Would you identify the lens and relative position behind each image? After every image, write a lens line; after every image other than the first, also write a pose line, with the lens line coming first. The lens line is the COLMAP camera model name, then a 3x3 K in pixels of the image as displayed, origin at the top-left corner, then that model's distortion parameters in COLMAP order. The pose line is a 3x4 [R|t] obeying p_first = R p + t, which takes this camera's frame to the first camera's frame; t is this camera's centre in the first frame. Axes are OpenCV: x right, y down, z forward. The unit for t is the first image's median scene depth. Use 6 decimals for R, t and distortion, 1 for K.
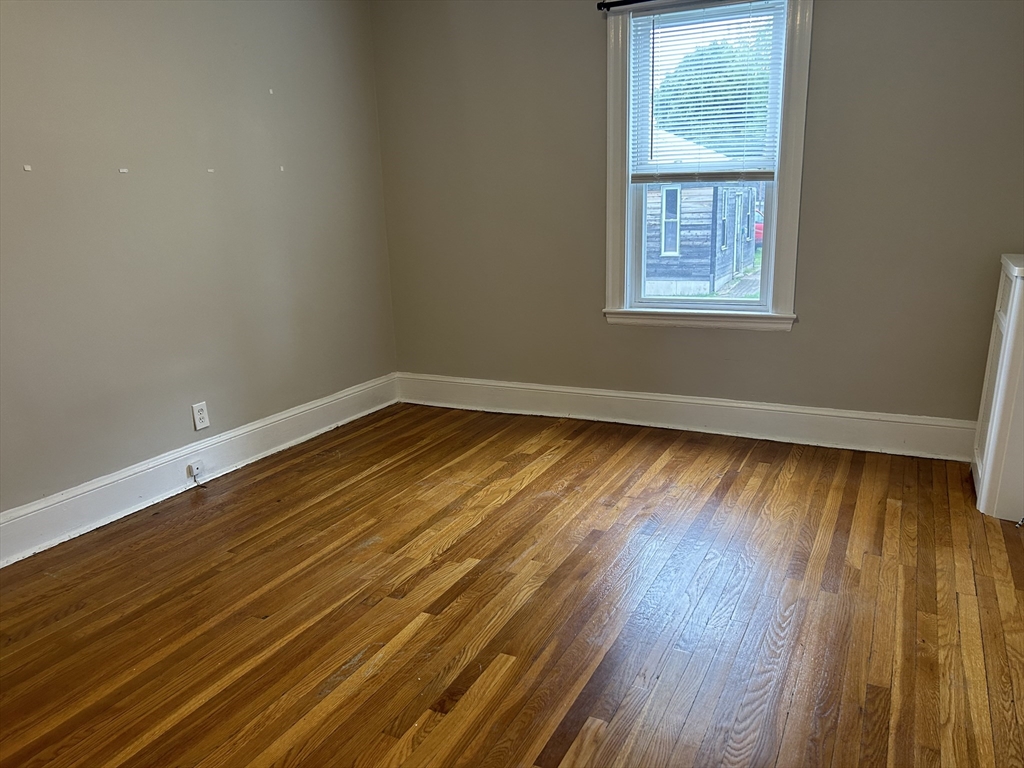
lens RADIAL K [[762.8, 0, 515.3], [0, 762.8, 389.0], [0, 0, 1]] dist [0.058856, -0.006005]
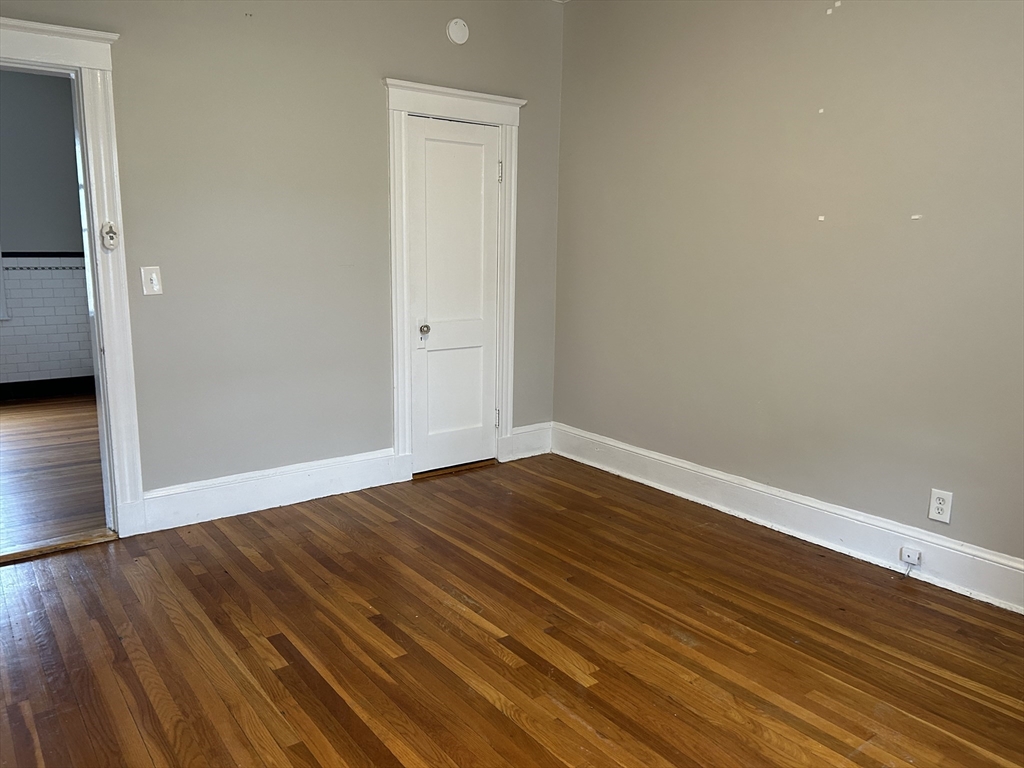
lens RADIAL K [[762.8, 0, 515.3], [0, 762.8, 389.0], [0, 0, 1]] dist [0.058856, -0.006005]
pose [[-0.433609, 0.194498, -0.879860, 0.647151], [-0.217694, 0.924894, 0.311736, -0.312581], [0.874410, 0.326712, -0.358701, 1.103142]]
